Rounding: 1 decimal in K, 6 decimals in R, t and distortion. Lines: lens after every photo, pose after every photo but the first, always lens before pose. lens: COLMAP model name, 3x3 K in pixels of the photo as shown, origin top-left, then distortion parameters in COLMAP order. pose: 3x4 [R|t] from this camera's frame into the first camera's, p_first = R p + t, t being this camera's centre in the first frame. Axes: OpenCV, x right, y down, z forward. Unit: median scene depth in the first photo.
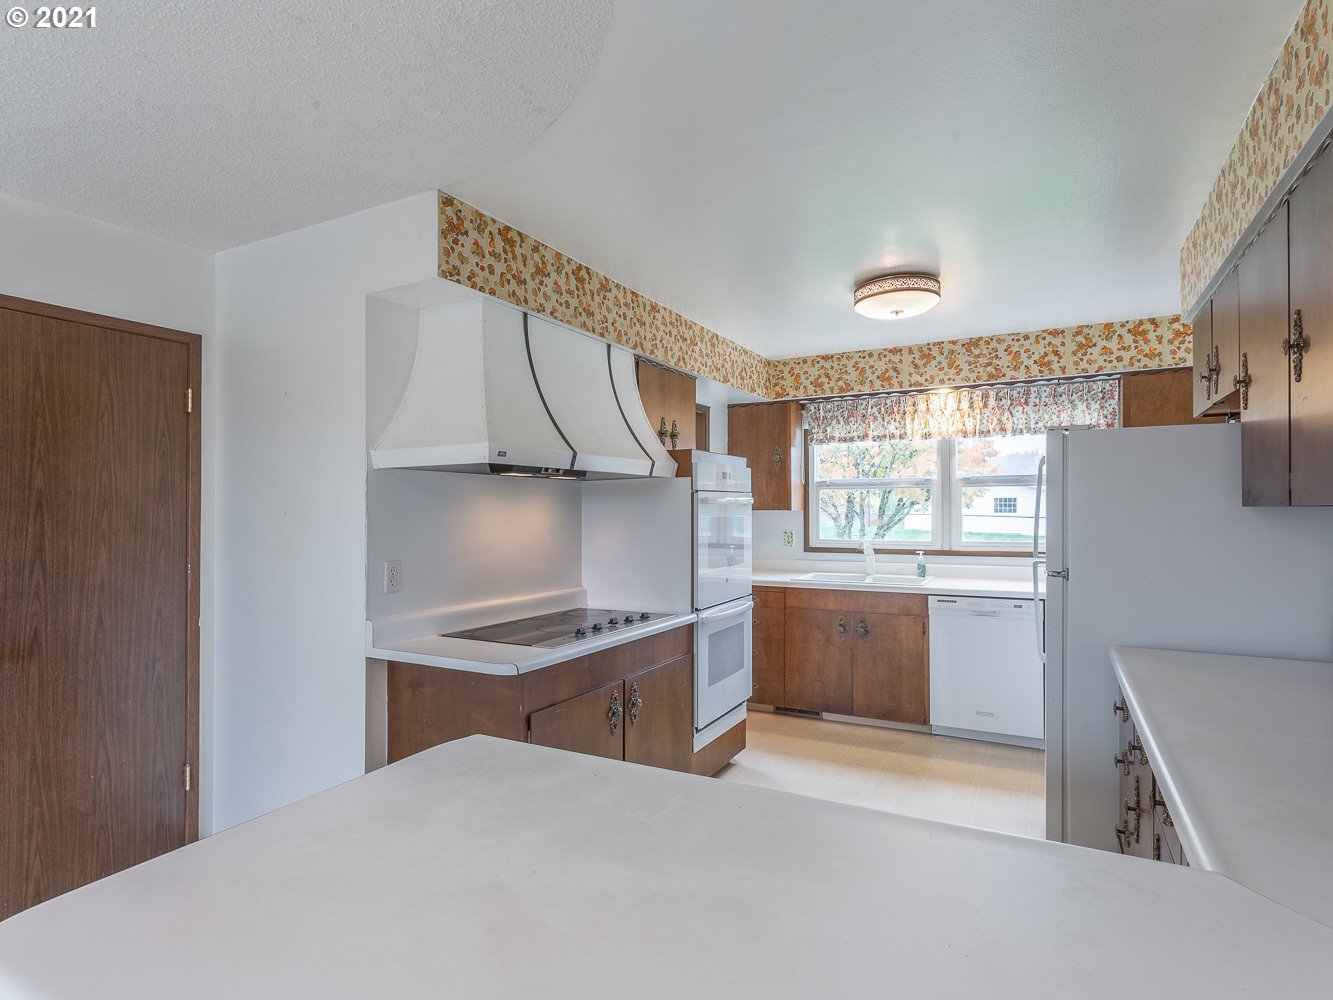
lens RADIAL K [[727.8, 0, 654.9], [0, 727.8, 505.4], [0, 0, 1]] dist [-0.001015, 0.003981]
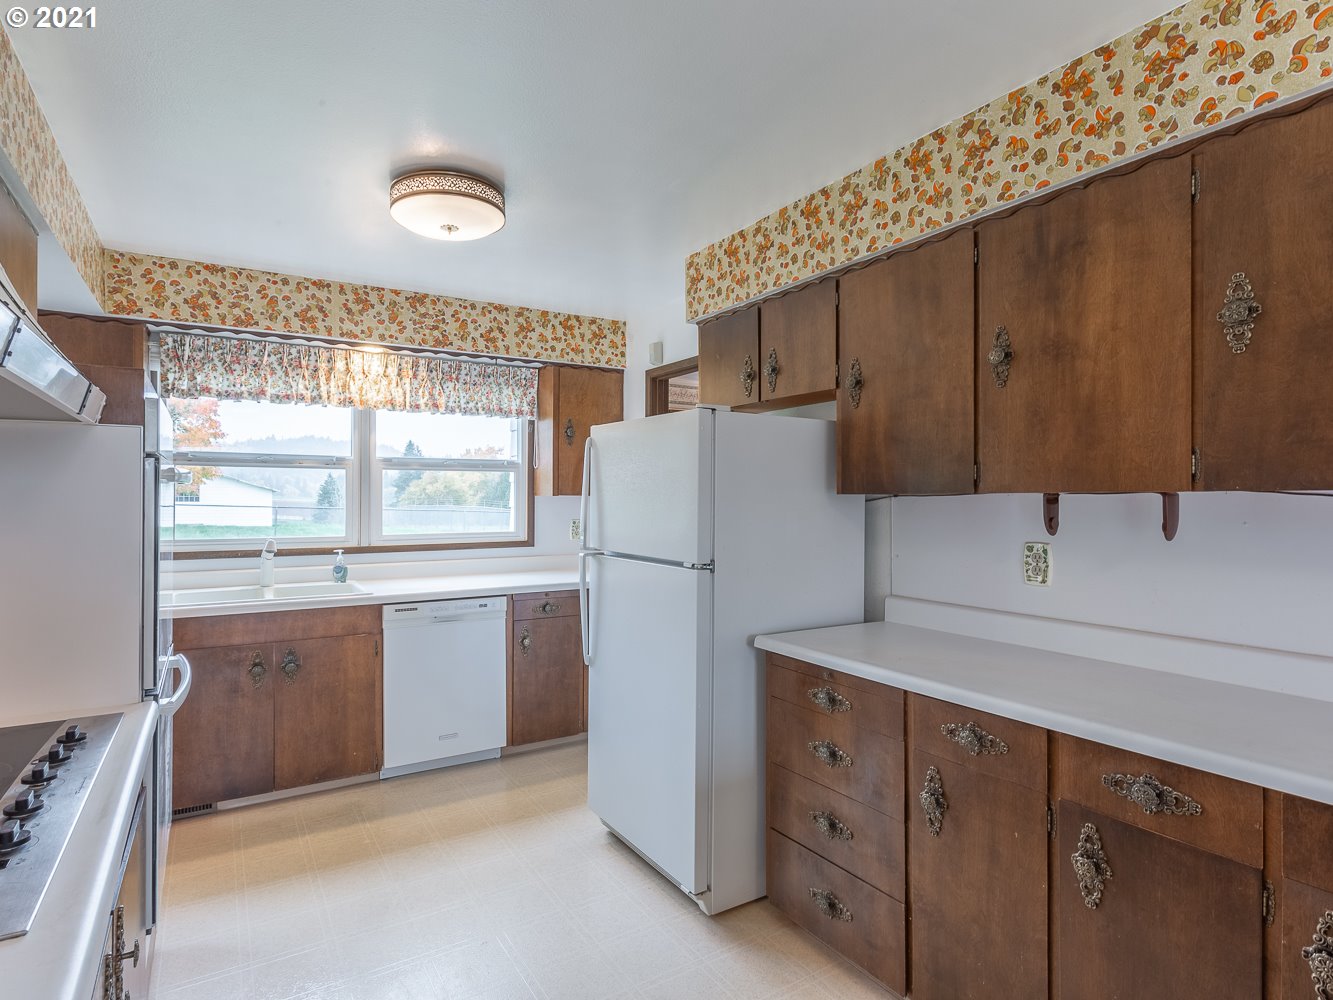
lens RADIAL K [[727.8, 0, 658.6], [0, 727.8, 495.1], [0, 0, 1]] dist [-0.001015, 0.003981]
pose [[0.499088, 0.007491, 0.866519, -0.147750], [-0.008690, 0.999956, -0.003640, 0.004573], [-0.866508, -0.005713, 0.499131, 0.328214]]
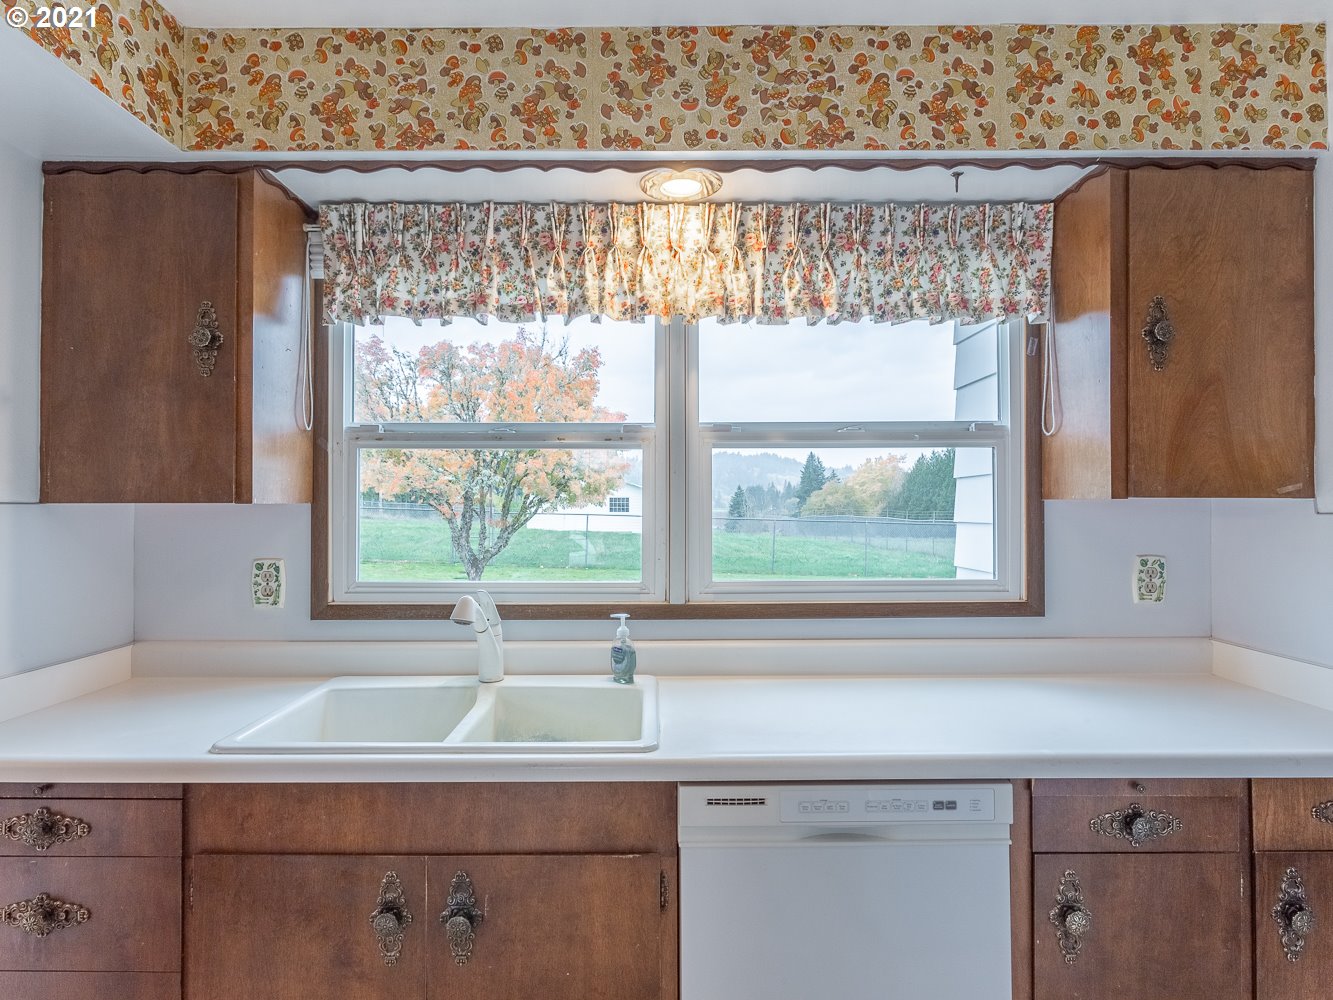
lens RADIAL K [[727.8, 0, 643.2], [0, 727.8, 500.3], [0, 0, 1]] dist [-0.001015, 0.003981]
pose [[0.881387, 0.007076, 0.472341, 0.205823], [-0.004220, 0.999966, -0.007105, 0.007717], [-0.472375, 0.004269, 0.881387, 0.693231]]
